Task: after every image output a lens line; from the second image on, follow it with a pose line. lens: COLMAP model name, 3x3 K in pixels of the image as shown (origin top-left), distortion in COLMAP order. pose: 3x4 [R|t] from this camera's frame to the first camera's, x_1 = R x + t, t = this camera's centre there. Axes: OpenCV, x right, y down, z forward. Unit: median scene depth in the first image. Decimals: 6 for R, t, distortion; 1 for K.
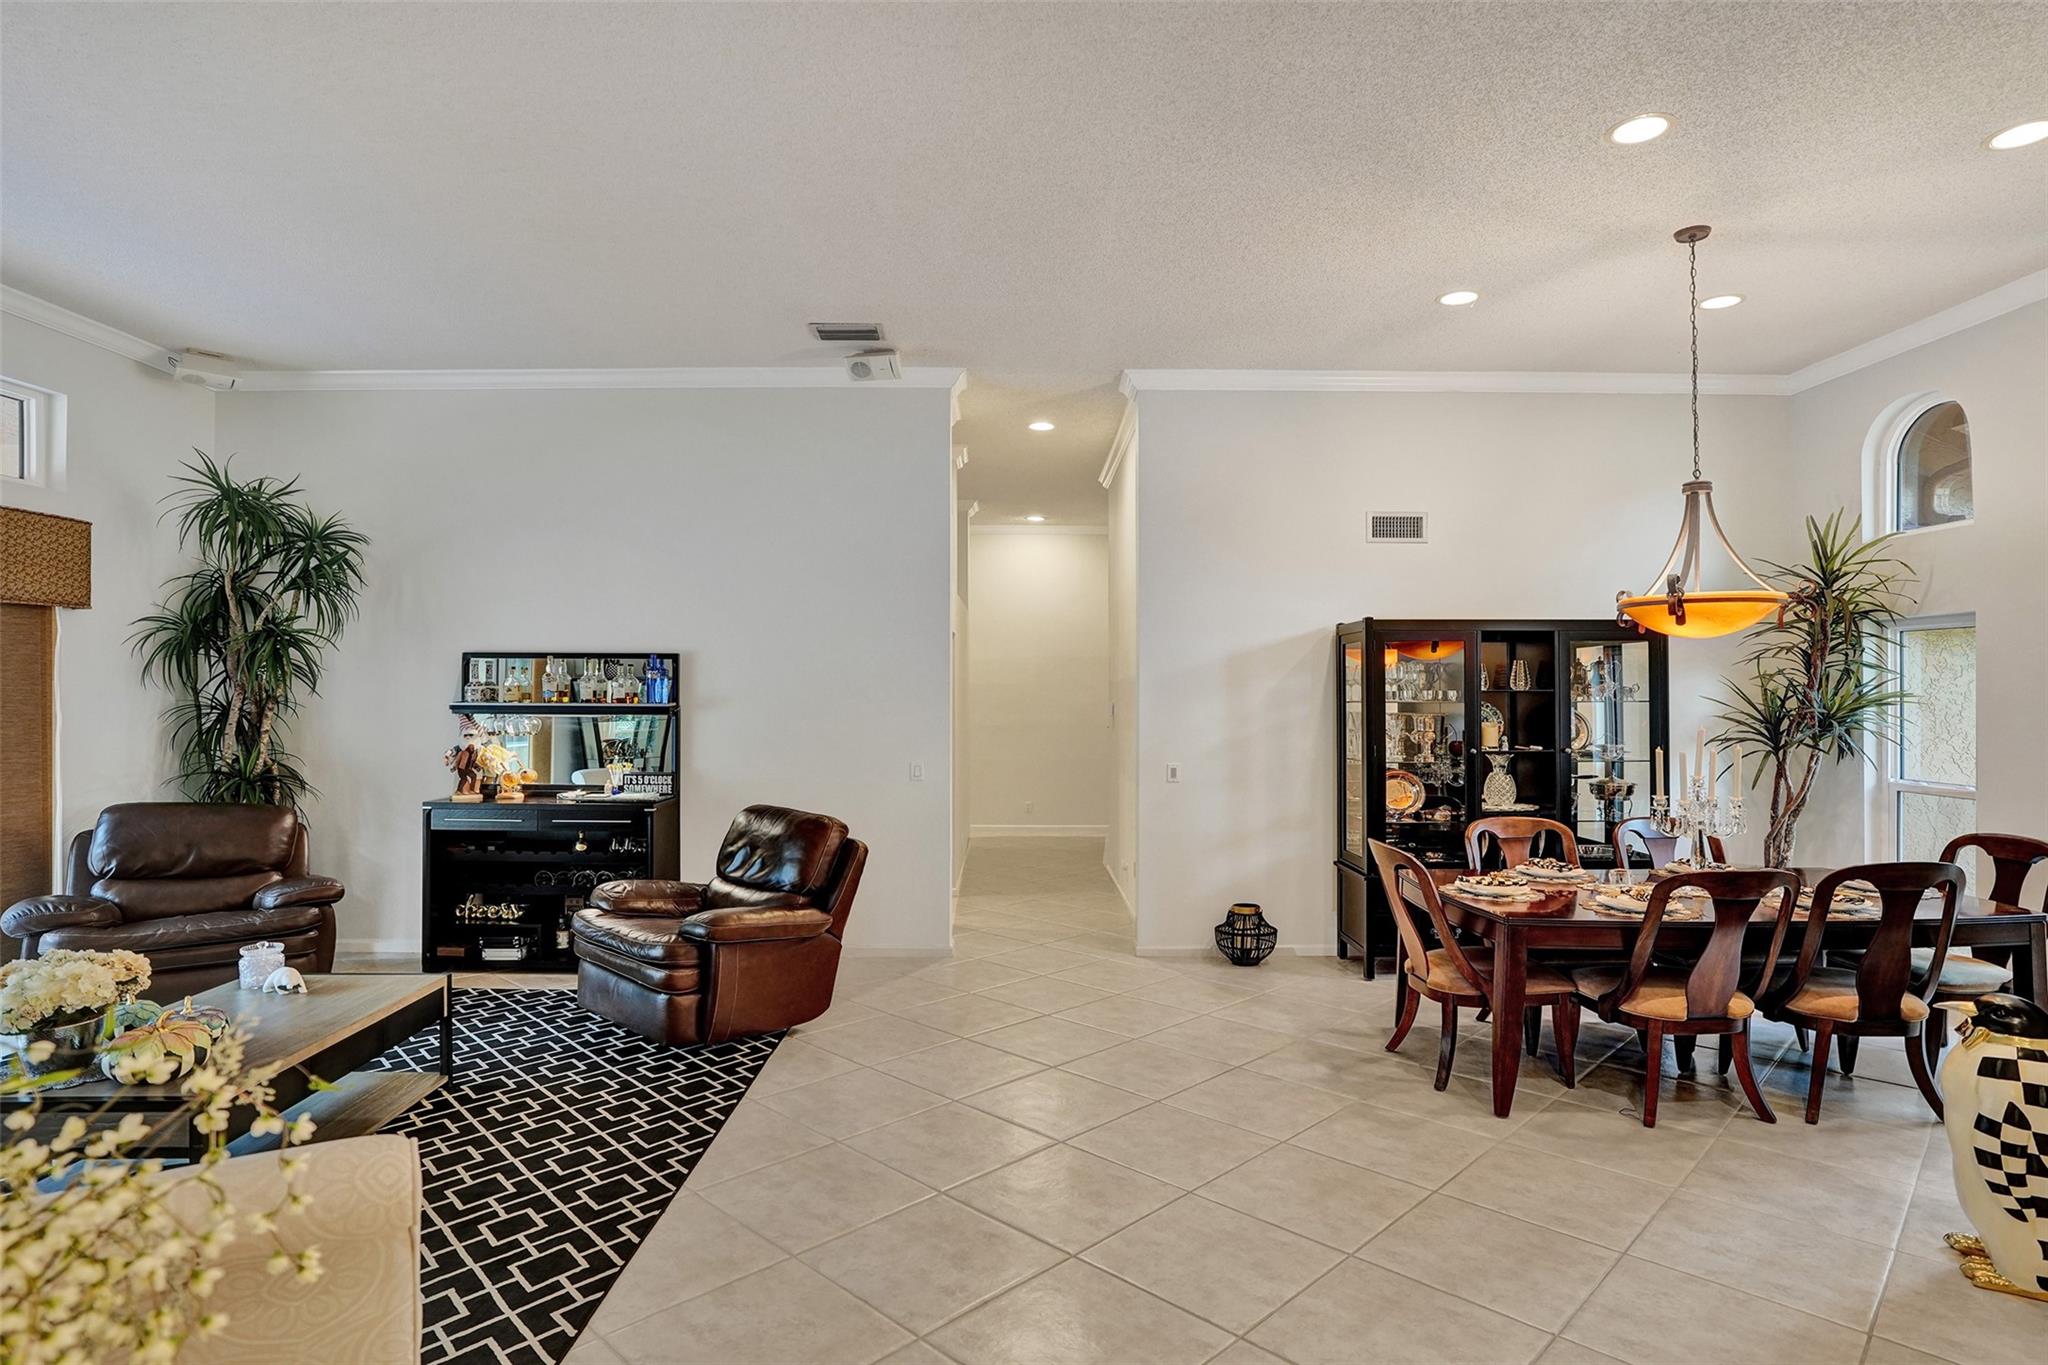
lens RADIAL K [[1062.1, 0, 1026.1], [0, 1062.1, 680.9], [0, 0, 1]] dist [-0.076291, 0.032524]
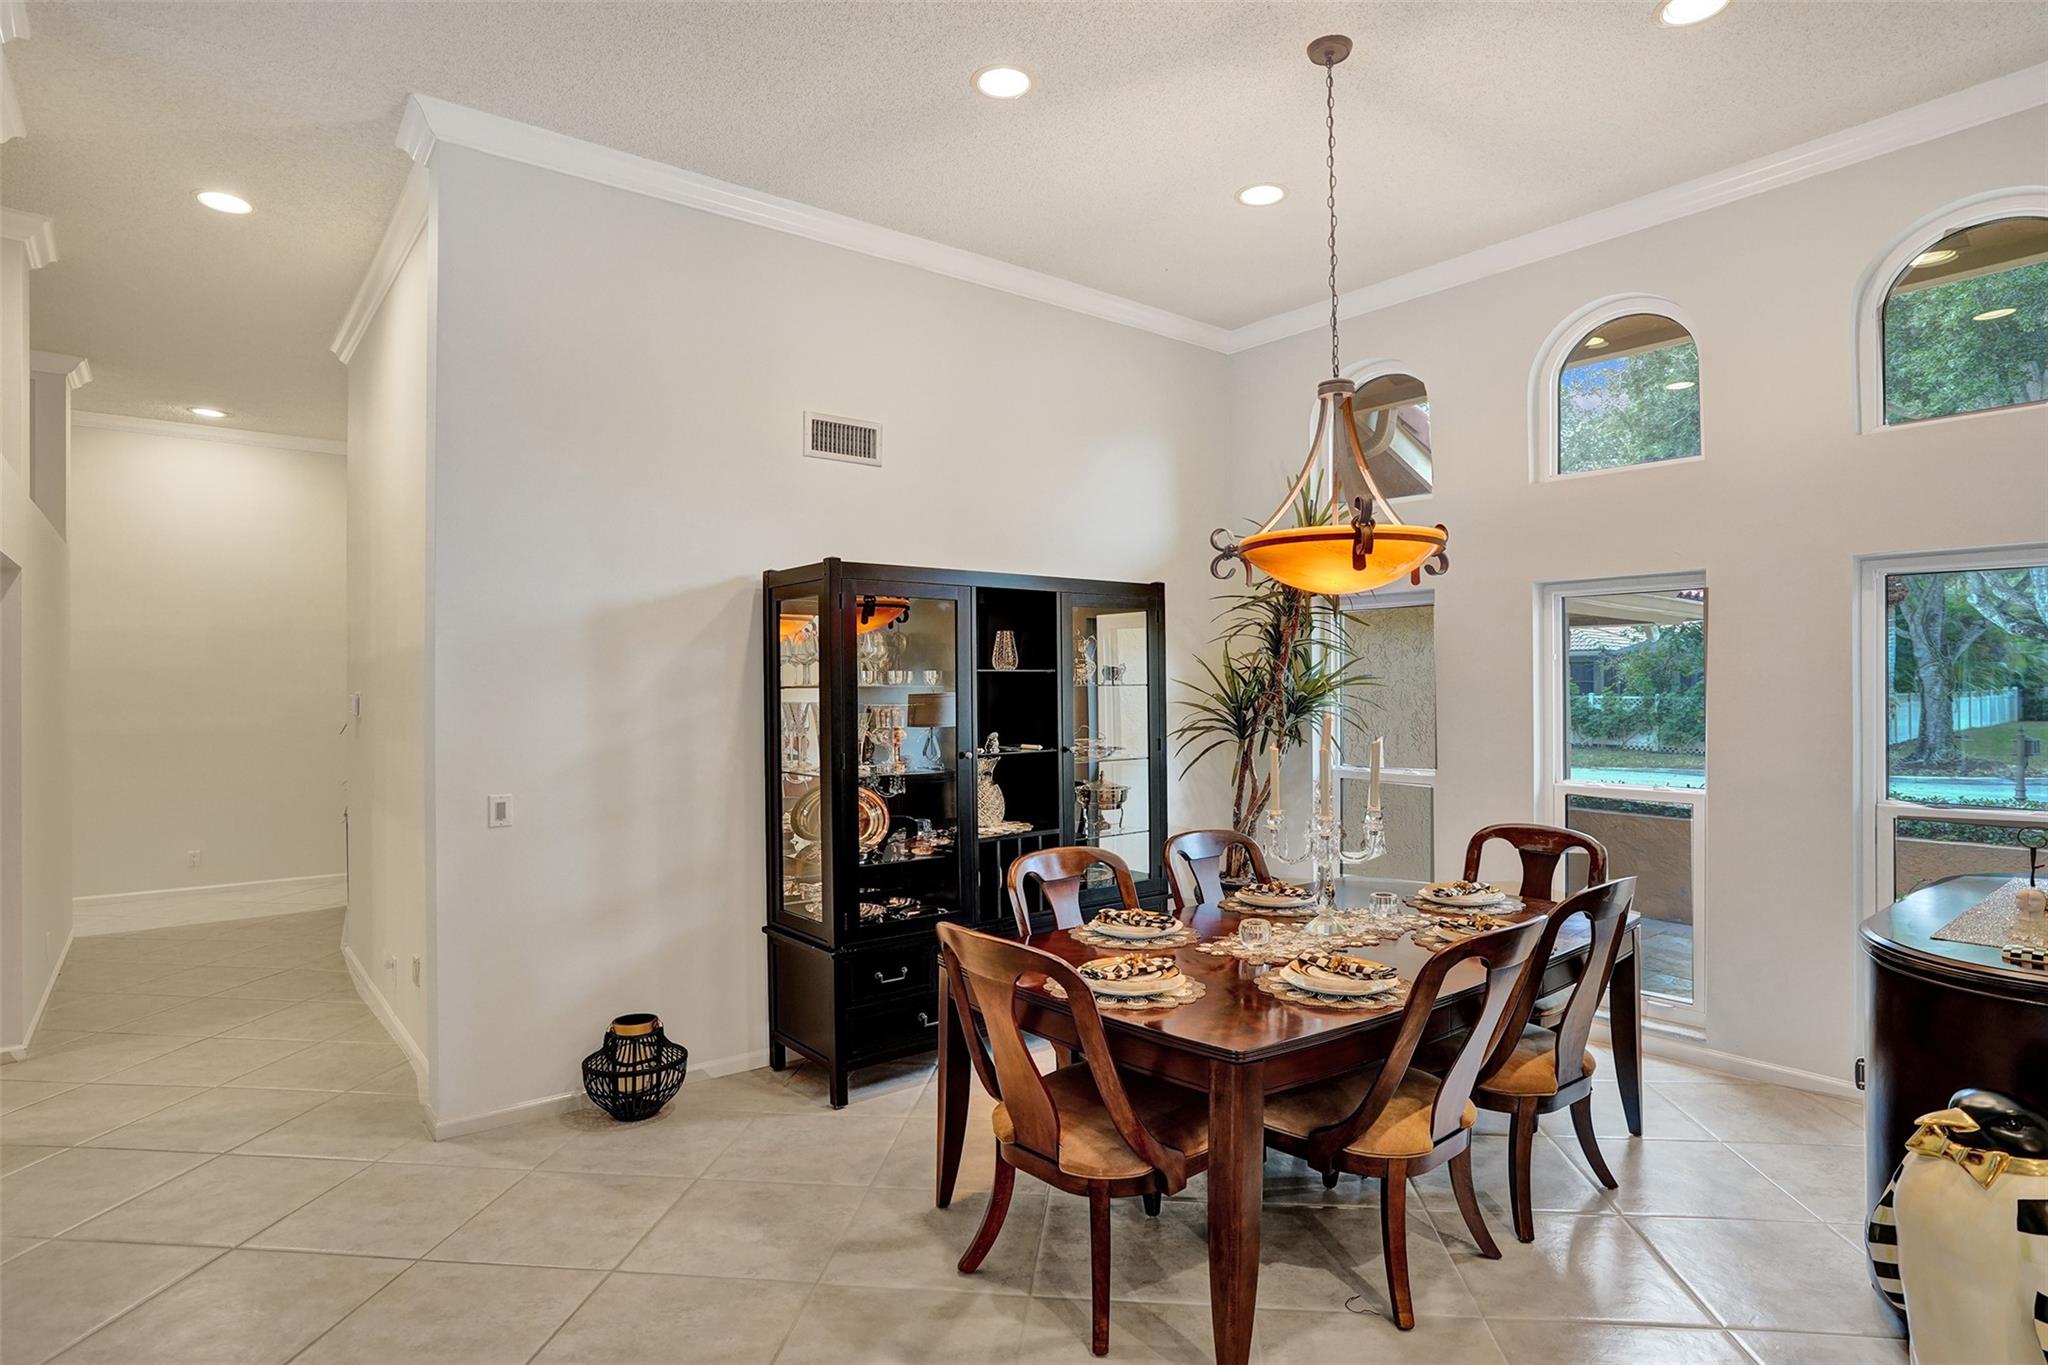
lens RADIAL K [[1076.3, 0, 1024.0], [0, 1076.3, 682.5], [0, 0, 1]] dist [-0.067276, 0.033634]
pose [[0.782141, -0.001710, 0.623099, 0.001314], [-0.003316, 0.999971, 0.006908, 0.011633], [-0.623092, -0.007470, 0.782113, 0.381894]]
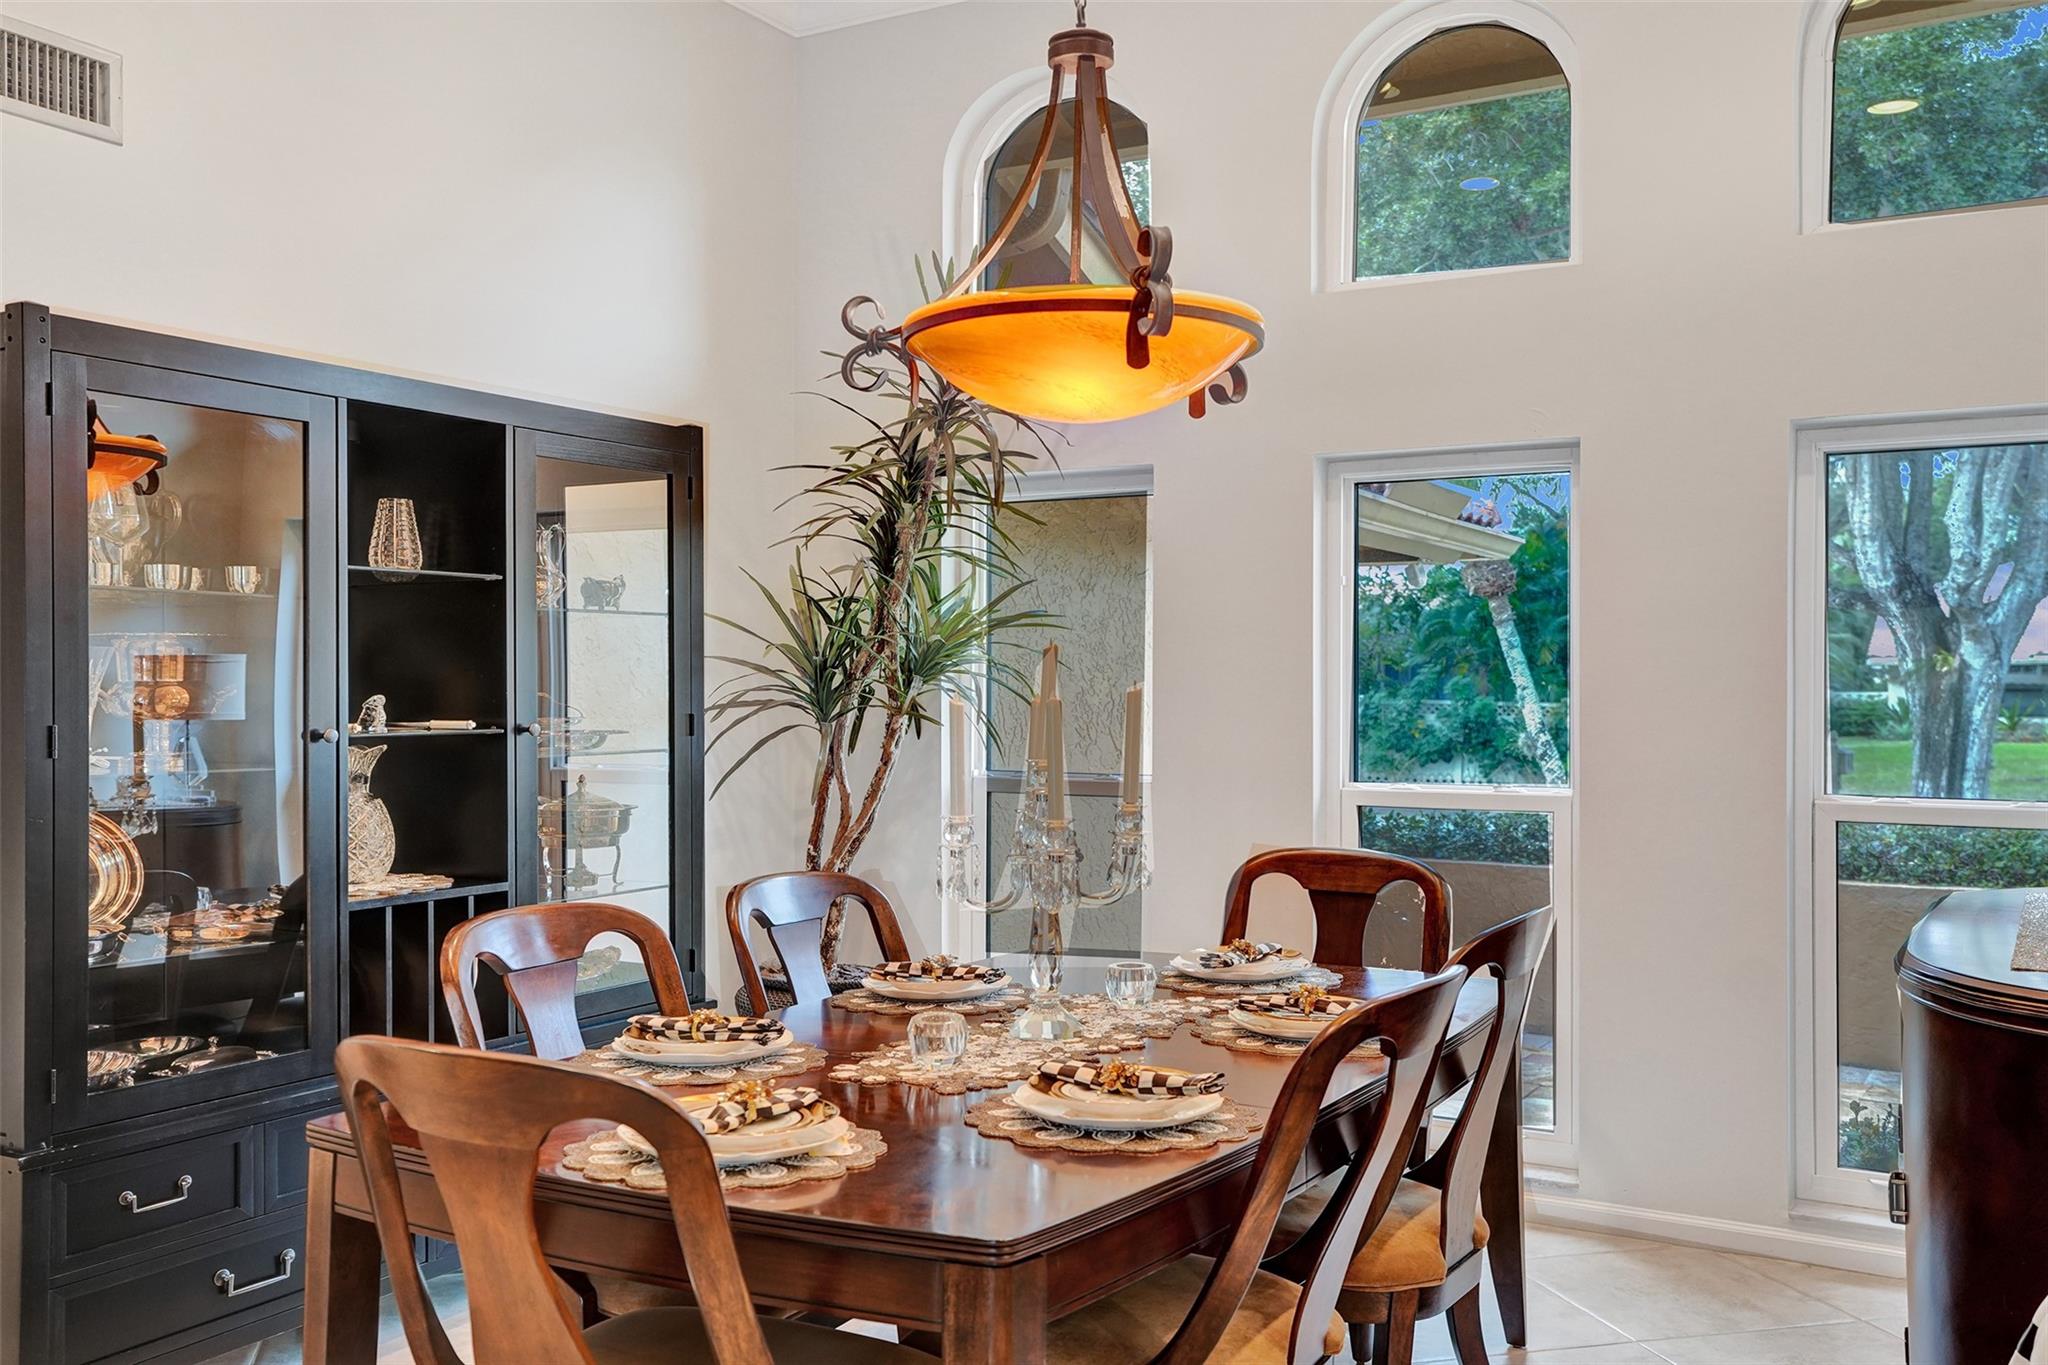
lens RADIAL K [[1829.7, 0, 1024.0], [0, 1829.7, 682.5], [0, 0, 1]] dist [0.000304, 0.079000]
pose [[0.505649, 0.001772, 0.862738, 0.009848], [-0.012525, 0.999908, 0.005288, 0.040565], [-0.862649, -0.013480, 0.505624, 0.456415]]
